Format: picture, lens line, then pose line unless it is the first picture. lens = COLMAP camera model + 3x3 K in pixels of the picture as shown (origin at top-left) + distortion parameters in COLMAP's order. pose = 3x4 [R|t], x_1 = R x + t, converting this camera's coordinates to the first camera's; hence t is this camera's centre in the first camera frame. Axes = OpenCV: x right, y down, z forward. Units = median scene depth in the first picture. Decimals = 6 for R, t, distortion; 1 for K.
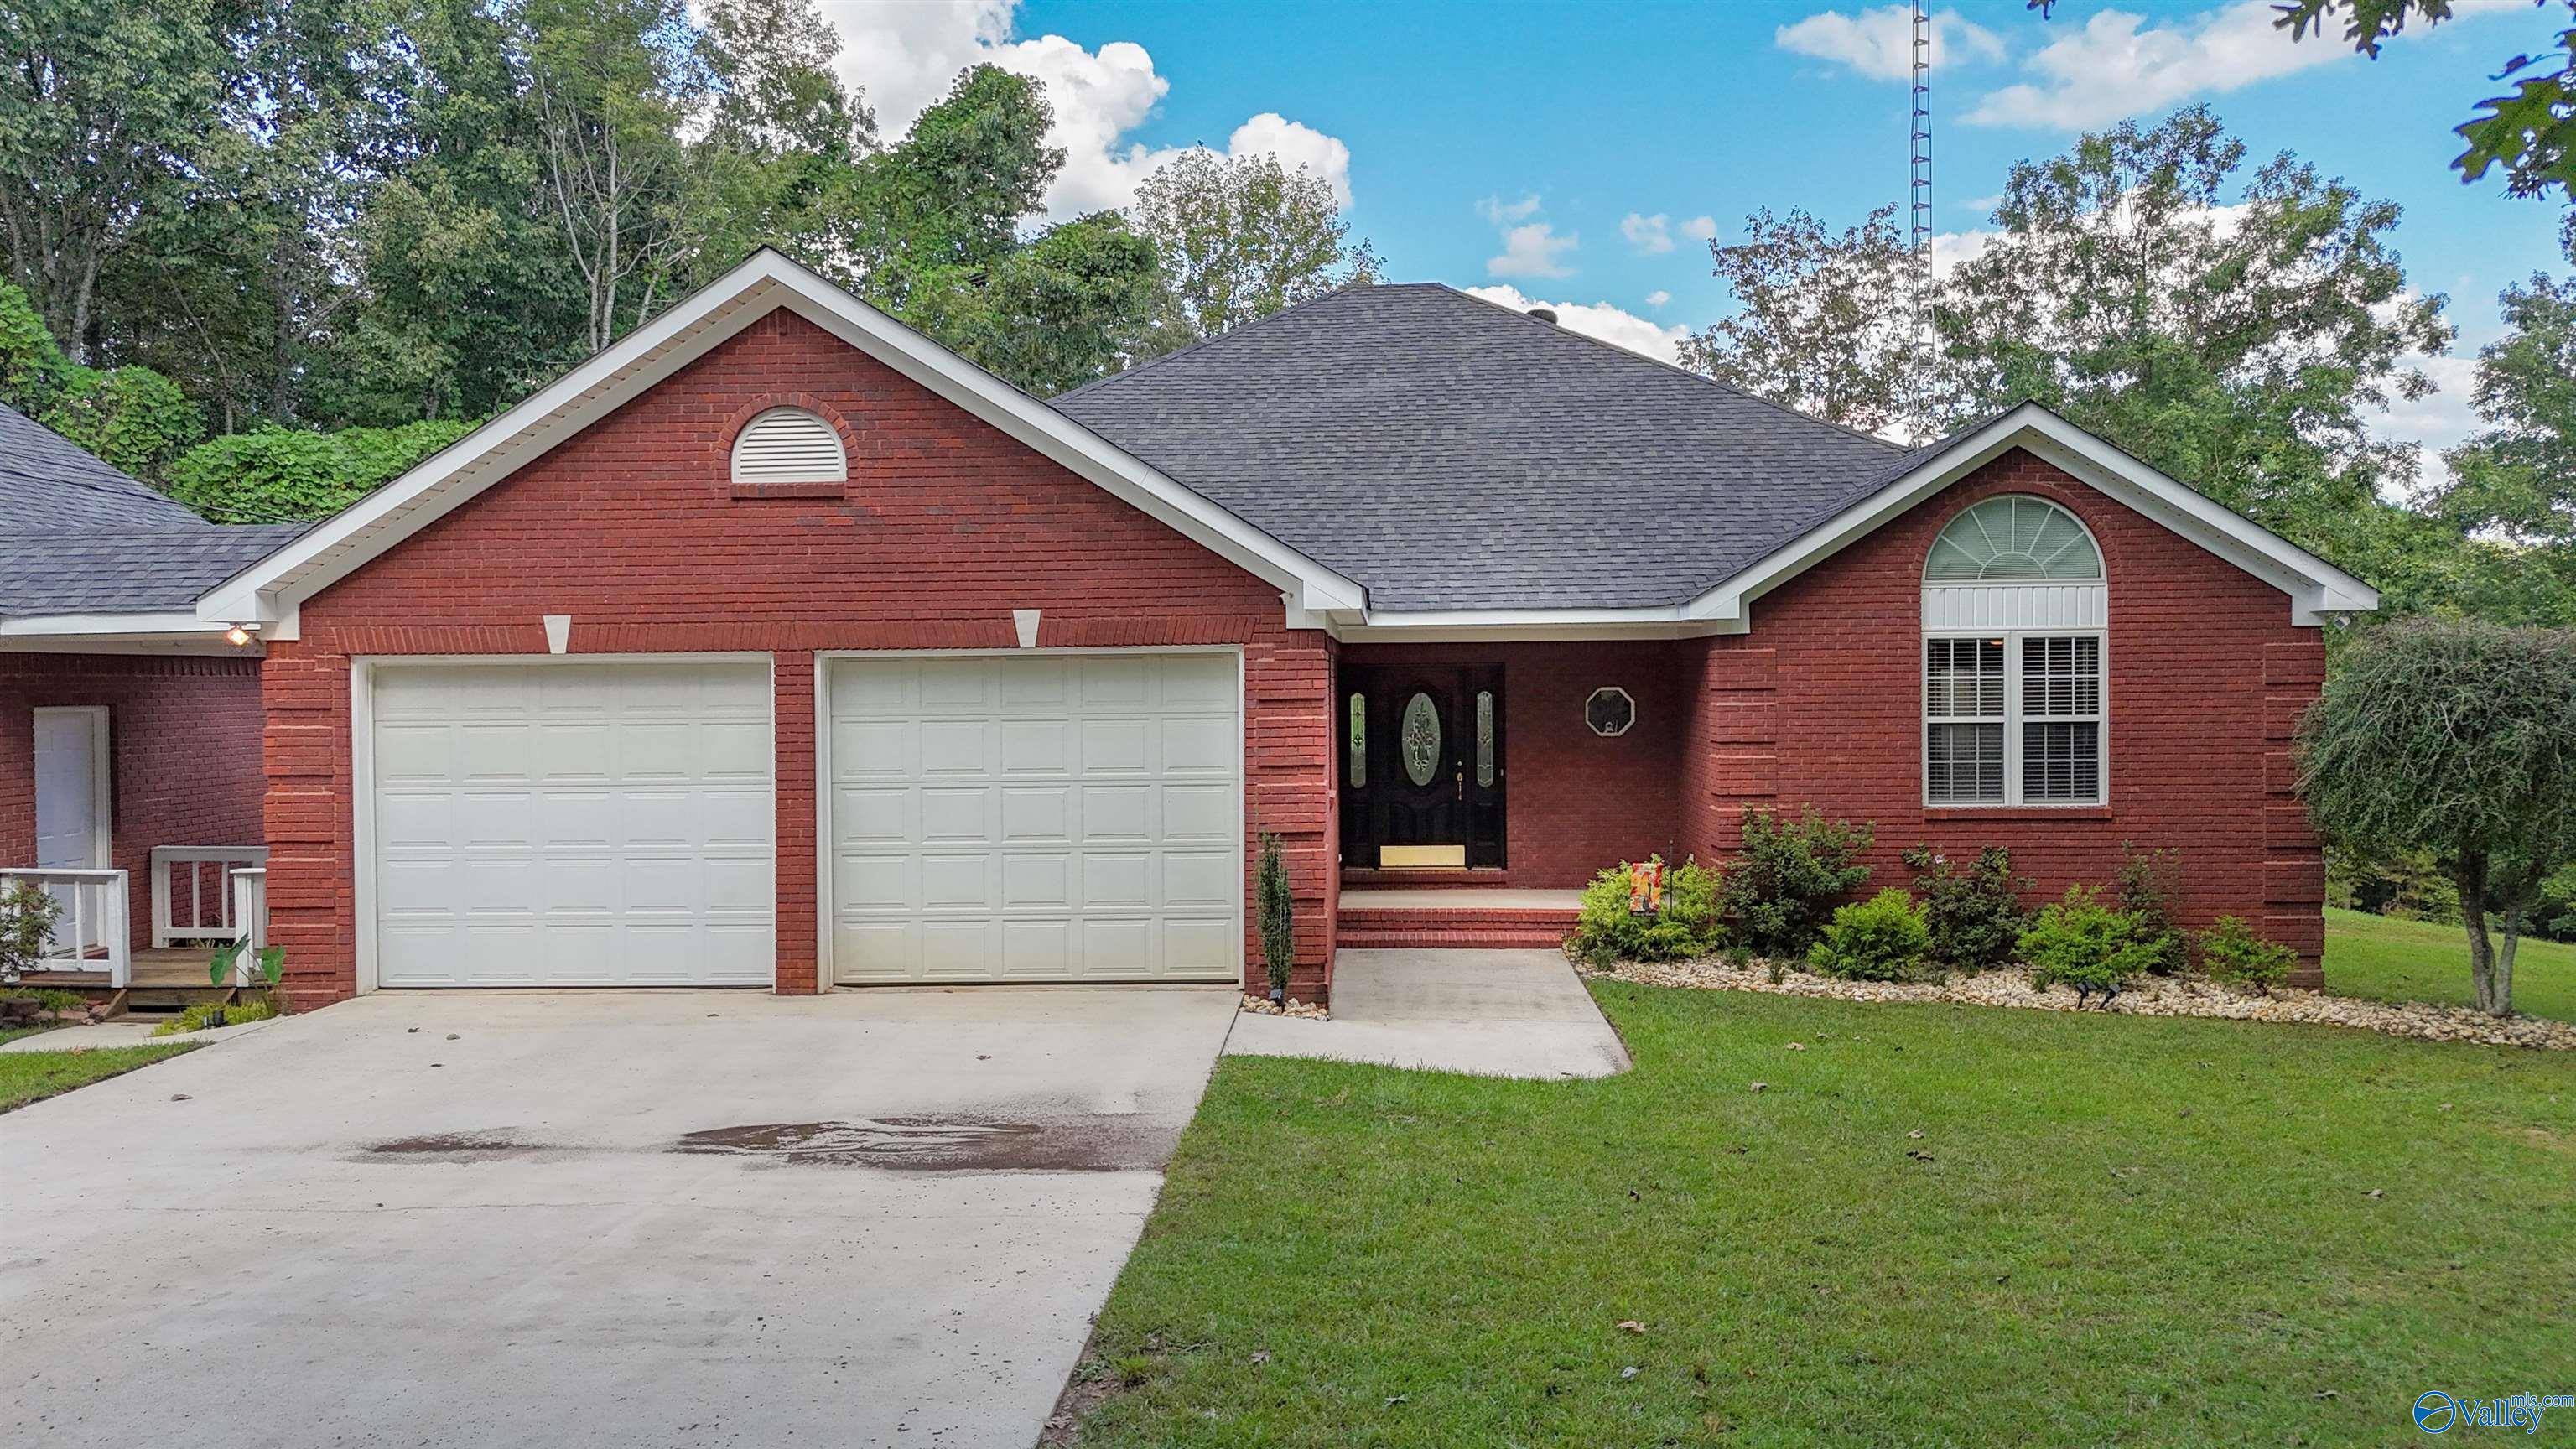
lens RADIAL K [[1875.1, 0, 1288.0], [0, 1875.1, 724.5], [0, 0, 1]] dist [0.051979, -0.002142]
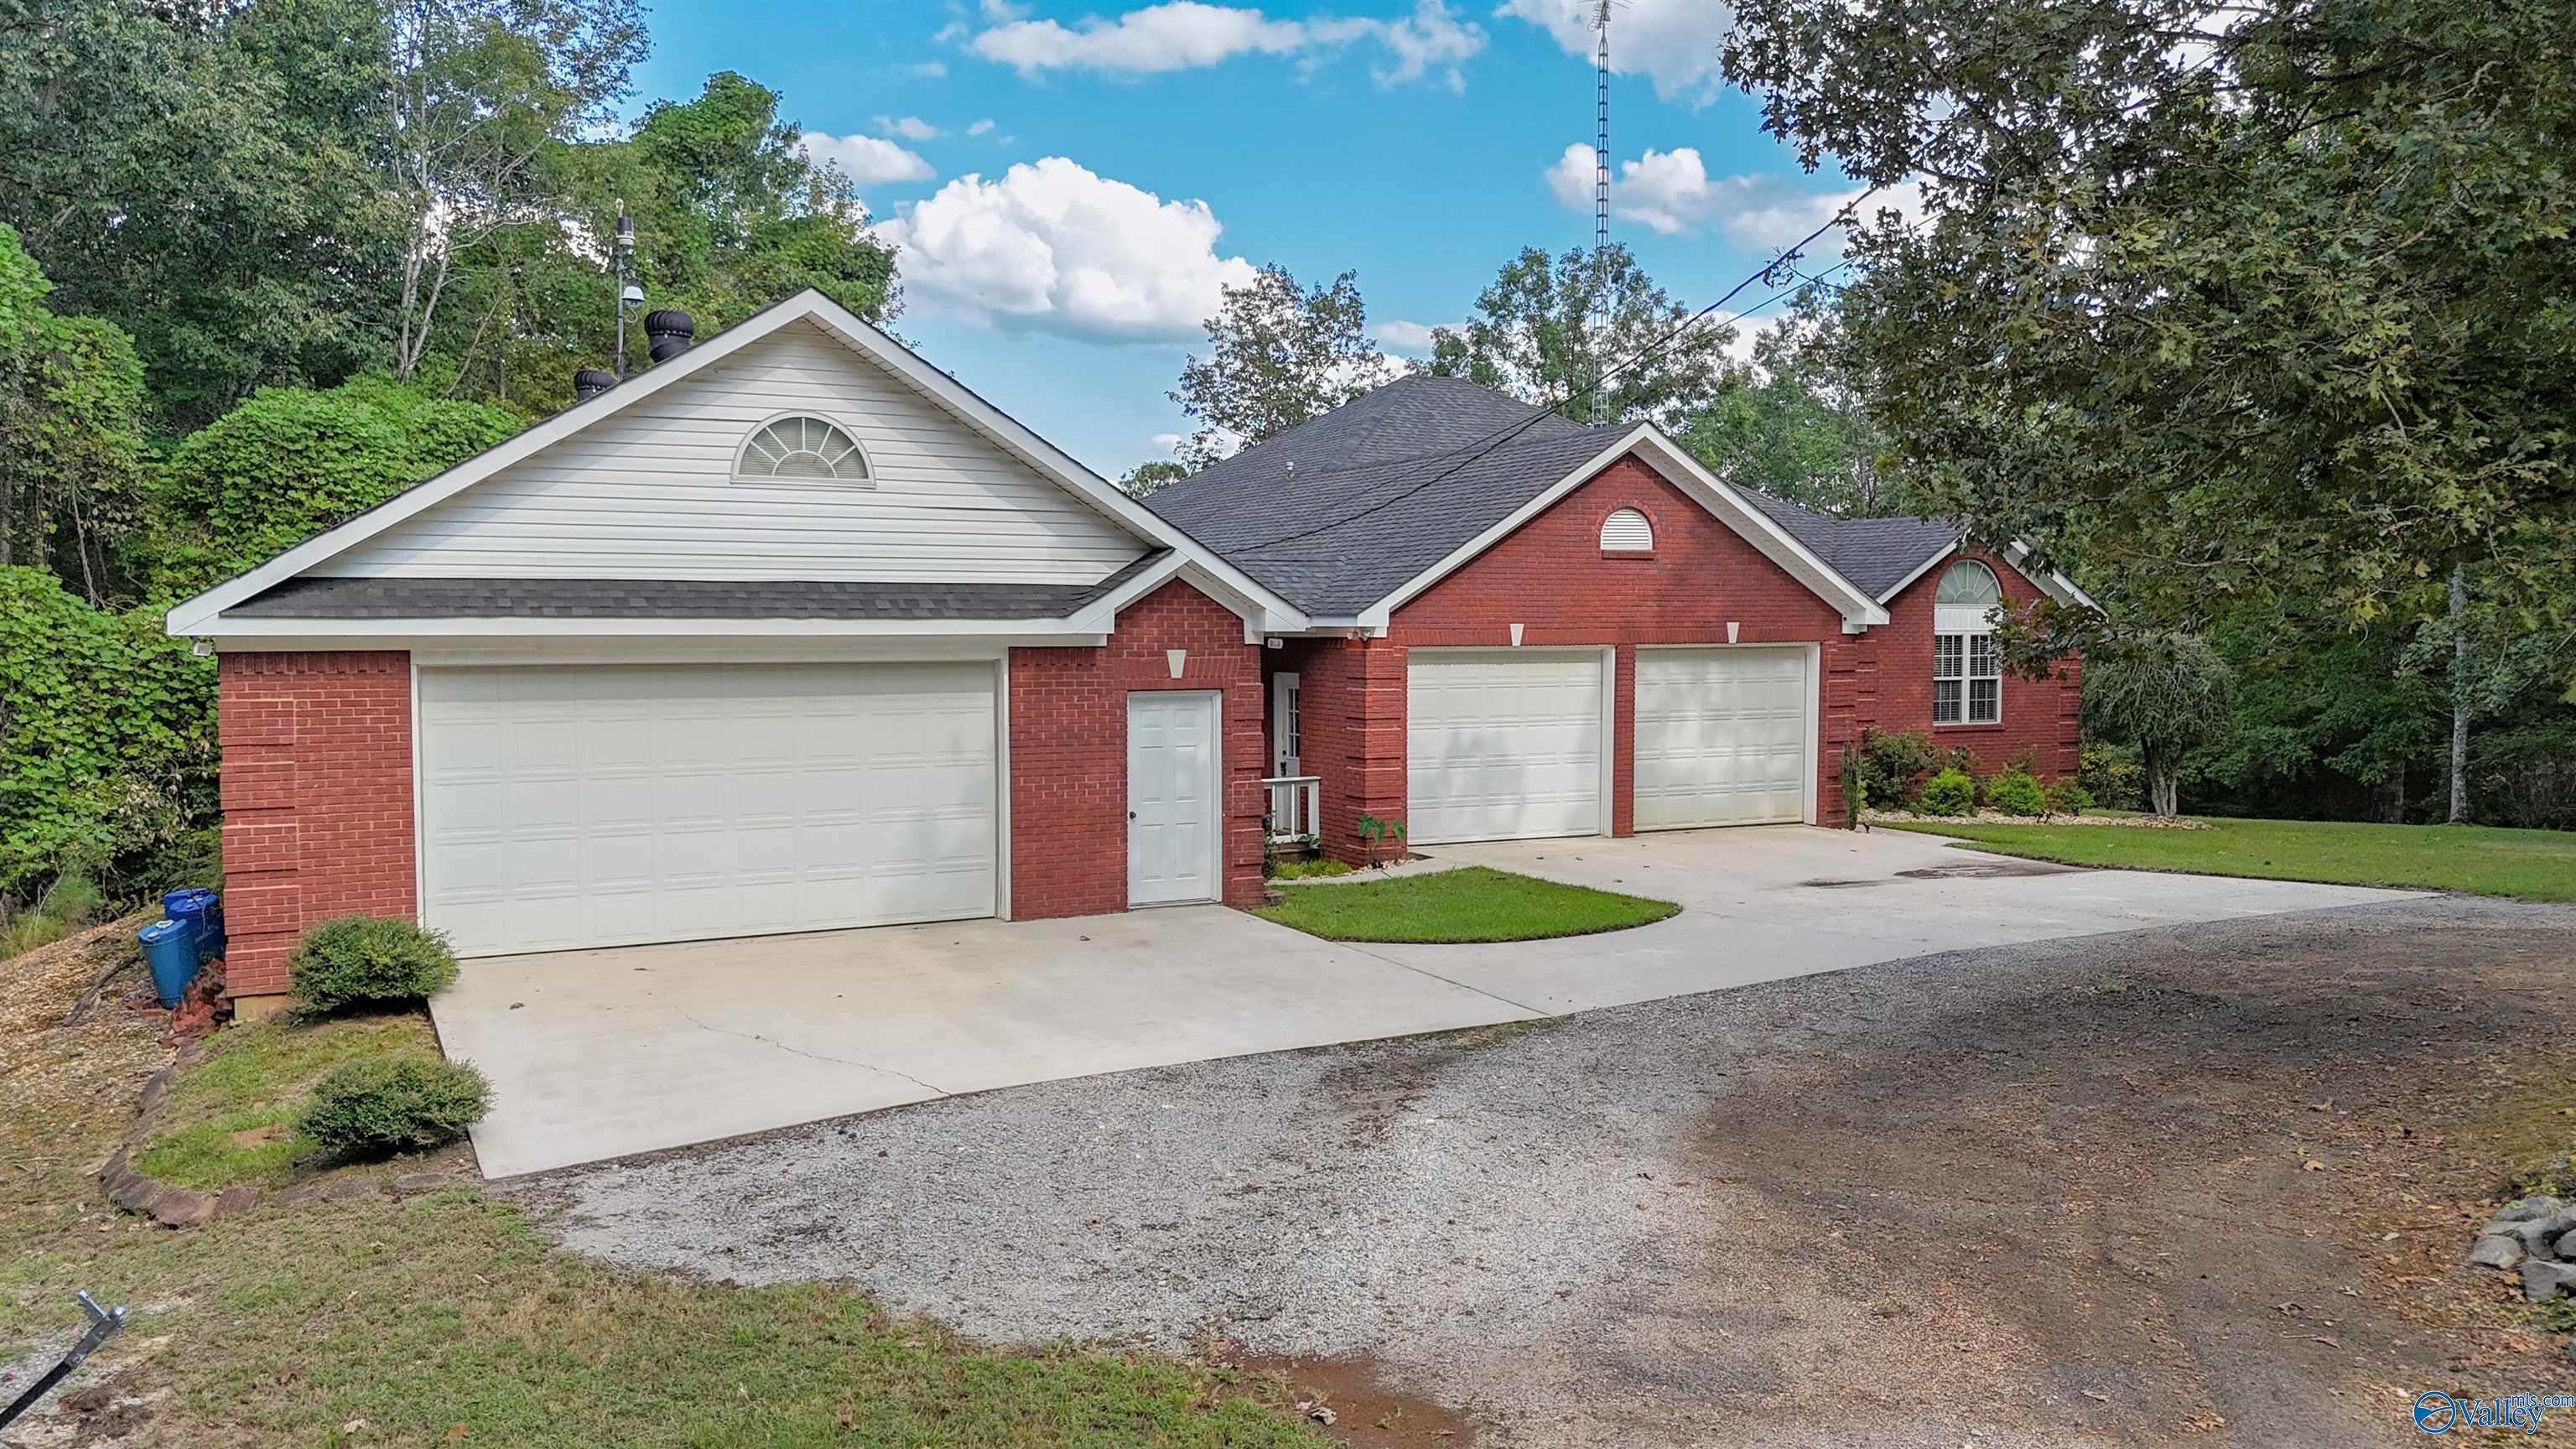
lens RADIAL K [[1875.1, 0, 1288.0], [0, 1875.1, 724.5], [0, 0, 1]] dist [0.051979, -0.002142]
pose [[0.871258, -0.017053, 0.490529, -1.398760], [0.003258, 0.999575, 0.028962, -0.016235], [-0.490814, -0.023635, 0.870944, -0.379777]]
